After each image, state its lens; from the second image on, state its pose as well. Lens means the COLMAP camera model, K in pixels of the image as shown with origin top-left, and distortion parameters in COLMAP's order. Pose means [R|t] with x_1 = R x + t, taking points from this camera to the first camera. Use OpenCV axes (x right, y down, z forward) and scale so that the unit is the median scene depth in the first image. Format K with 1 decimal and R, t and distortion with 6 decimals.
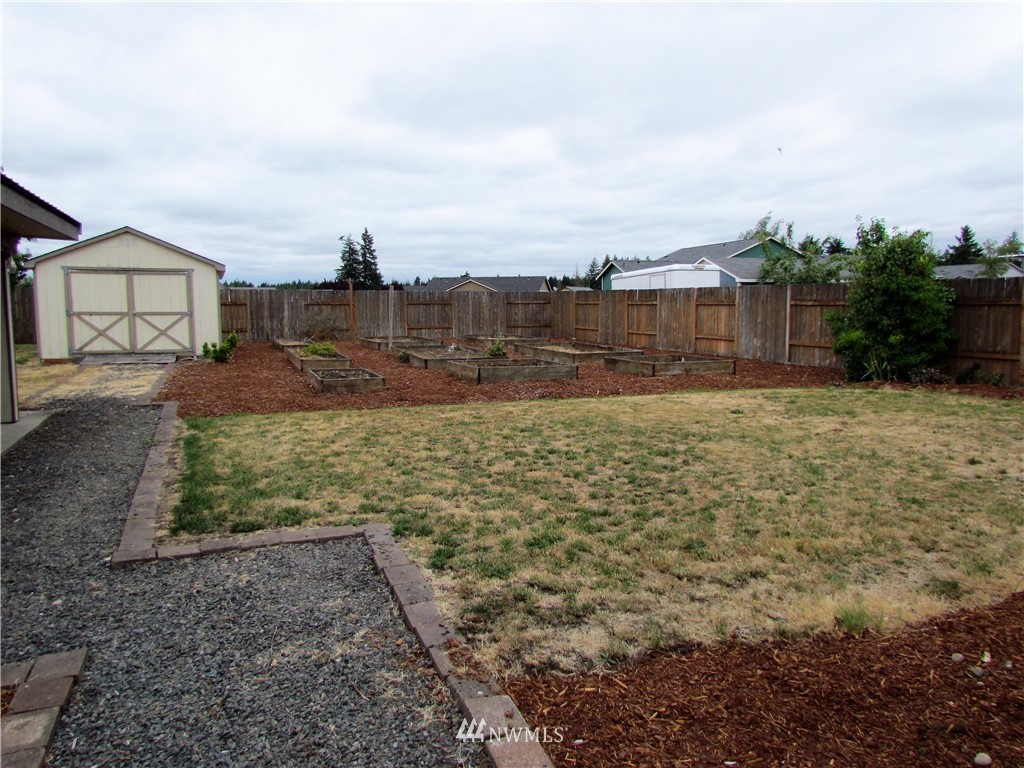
lens RADIAL K [[720.5, 0, 504.5], [0, 720.5, 381.0], [0, 0, 1]] dist [-0.012482, 0.011777]
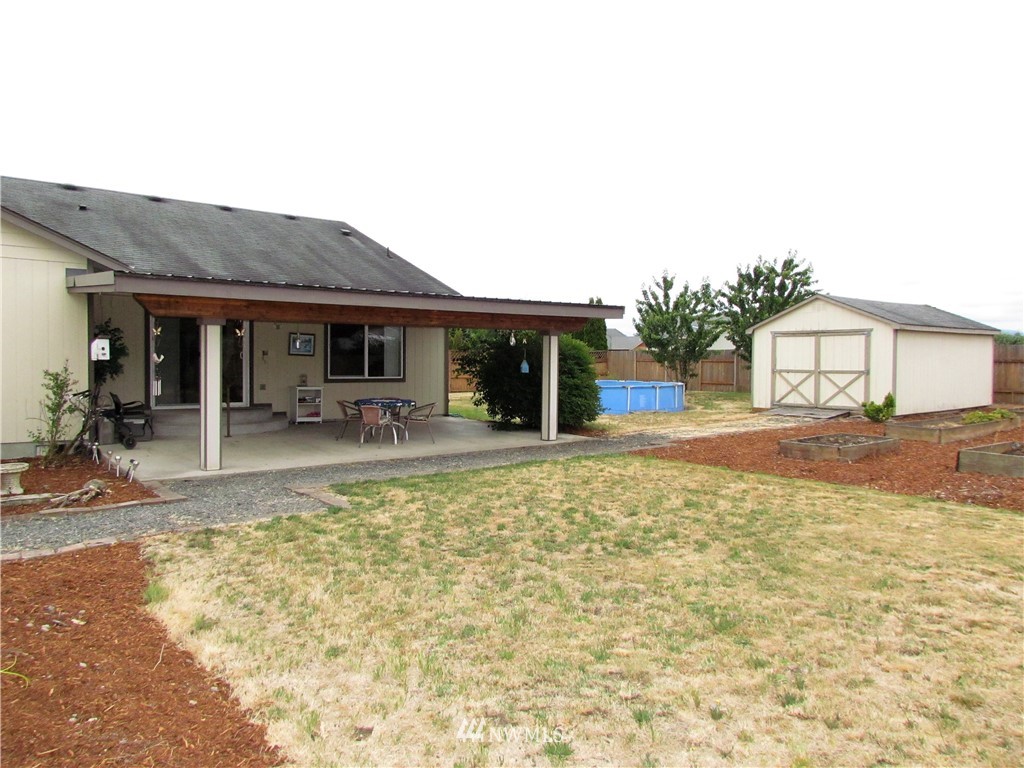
lens RADIAL K [[720.5, 0, 510.8], [0, 720.5, 380.6], [0, 0, 1]] dist [-0.012482, 0.011777]
pose [[0.273614, 0.025598, -0.961499, 0.415628], [-0.097688, 0.995216, -0.001303, -0.033118], [0.956866, 0.094284, 0.274806, 0.250571]]
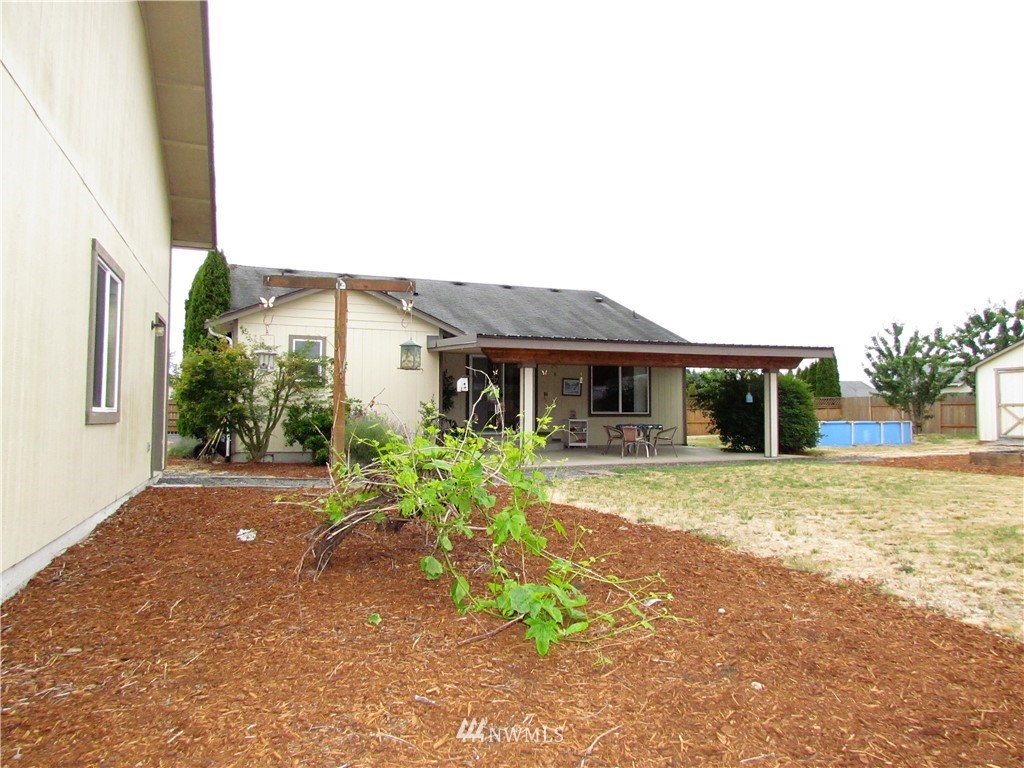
lens RADIAL K [[720.5, 0, 523.1], [0, 720.5, 388.0], [0, 0, 1]] dist [-0.012482, 0.011777]
pose [[-0.026478, -0.047552, -0.998518, 0.668024], [-0.092891, 0.994663, -0.044905, 0.009910], [0.995324, 0.091564, -0.030754, 0.198066]]
